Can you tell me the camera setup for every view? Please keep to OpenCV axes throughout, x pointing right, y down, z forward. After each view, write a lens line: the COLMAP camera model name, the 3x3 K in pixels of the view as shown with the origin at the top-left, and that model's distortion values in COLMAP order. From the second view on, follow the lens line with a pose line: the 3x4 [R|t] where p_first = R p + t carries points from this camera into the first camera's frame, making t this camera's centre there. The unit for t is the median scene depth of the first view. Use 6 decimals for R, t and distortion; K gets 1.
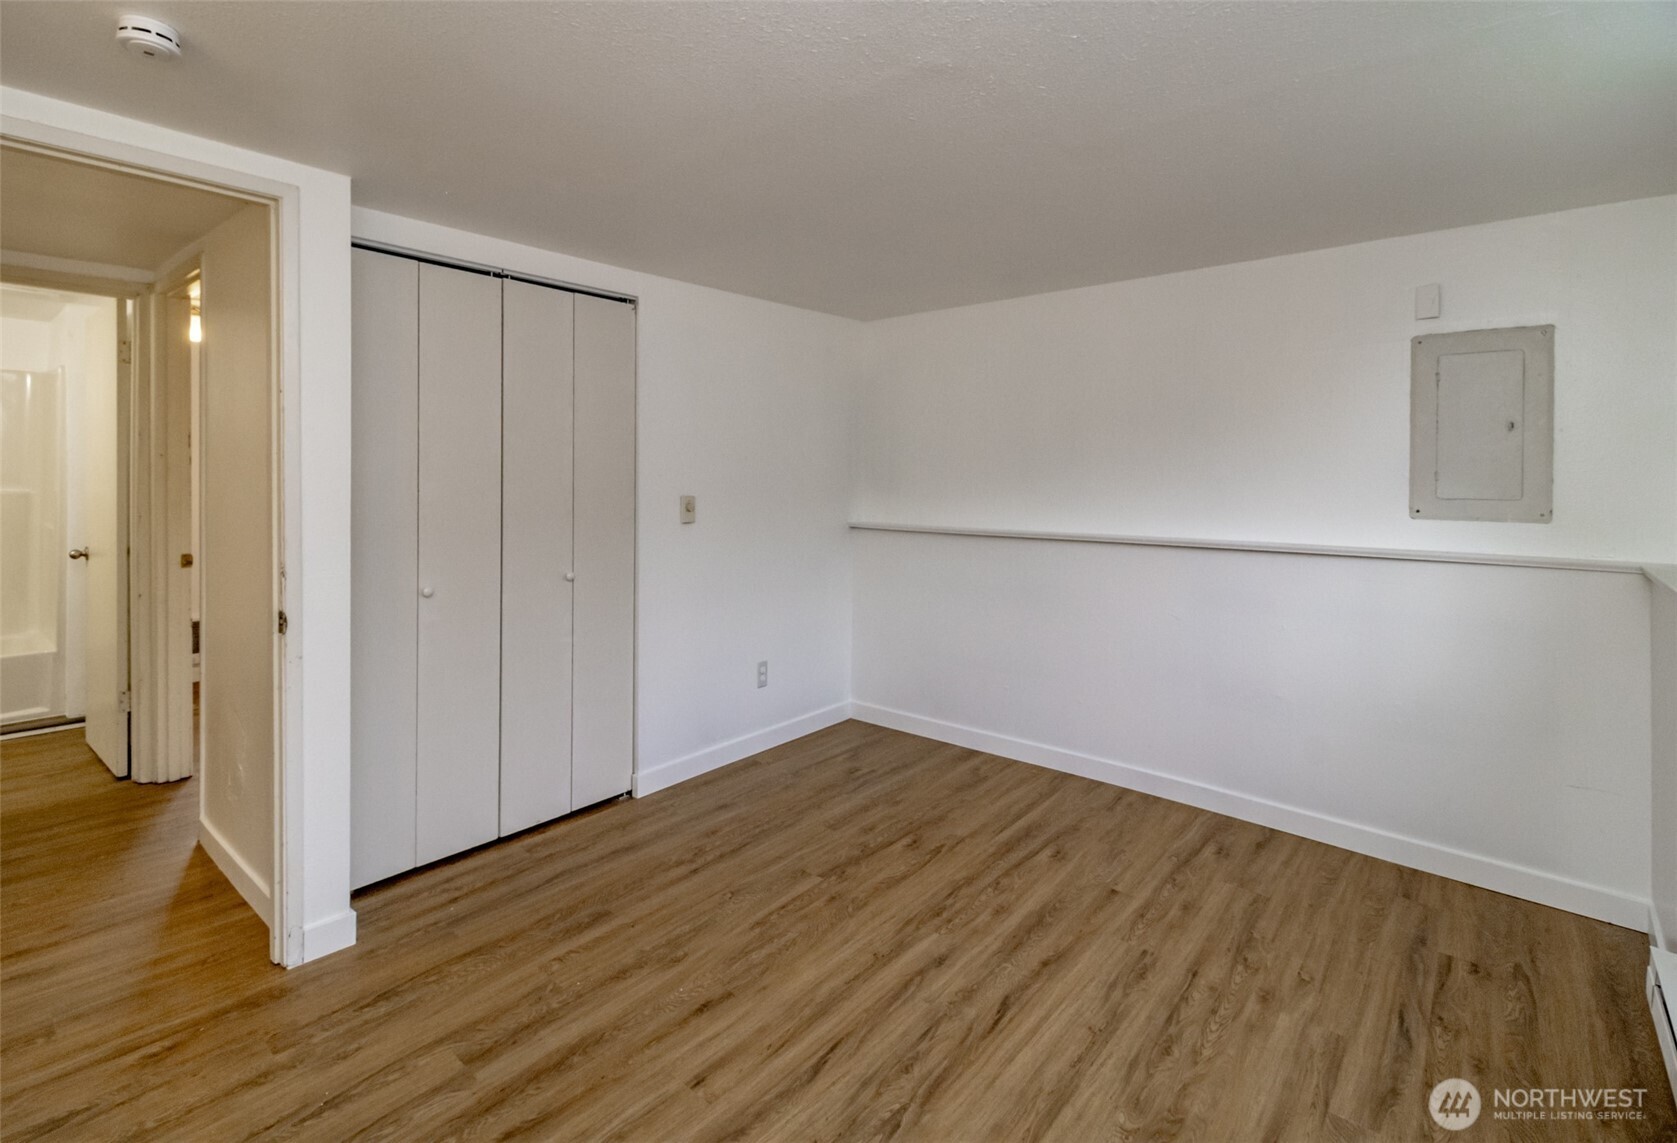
lens RADIAL K [[797.6, 0, 827.0], [0, 797.6, 560.6], [0, 0, 1]] dist [0.003431, -0.002663]
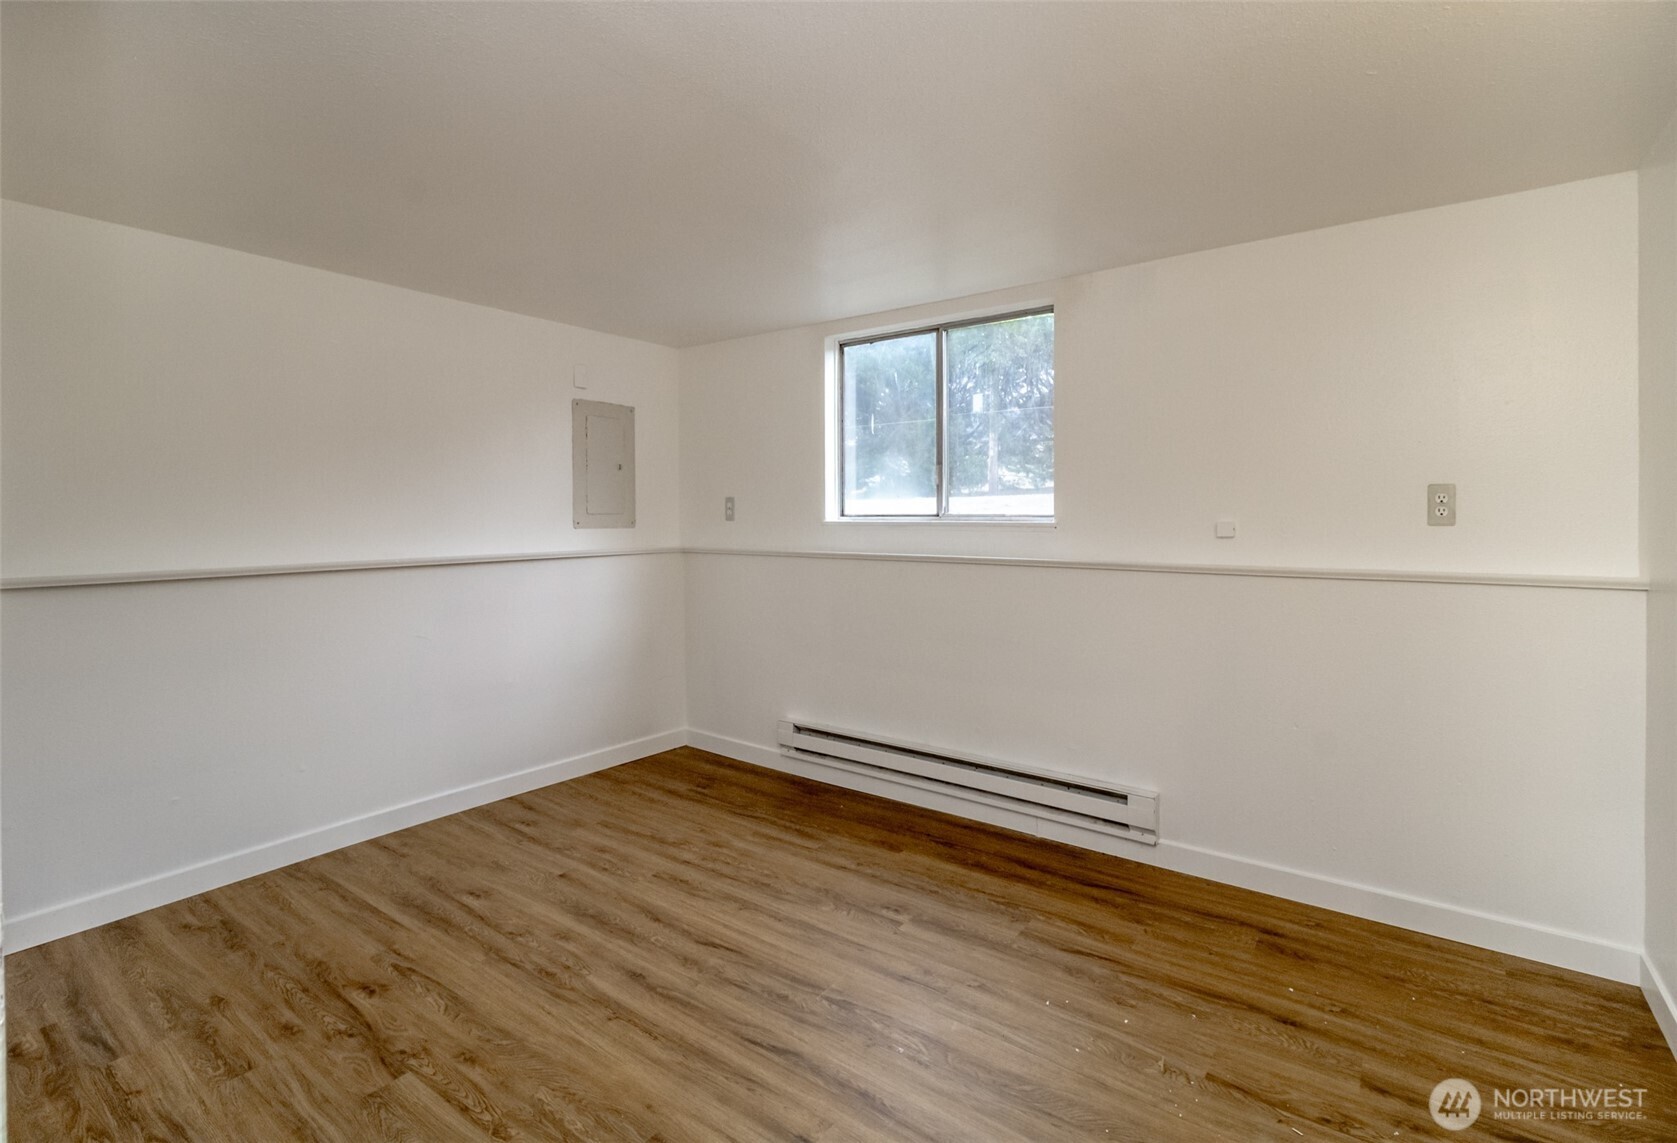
lens RADIAL K [[797.6, 0, 825.8], [0, 797.6, 579.0], [0, 0, 1]] dist [0.003431, -0.002663]
pose [[-0.090683, -0.083401, 0.992381, -0.744116], [0.111505, 0.989371, 0.093338, -0.047593], [-0.989618, 0.119120, -0.080419, 0.710940]]
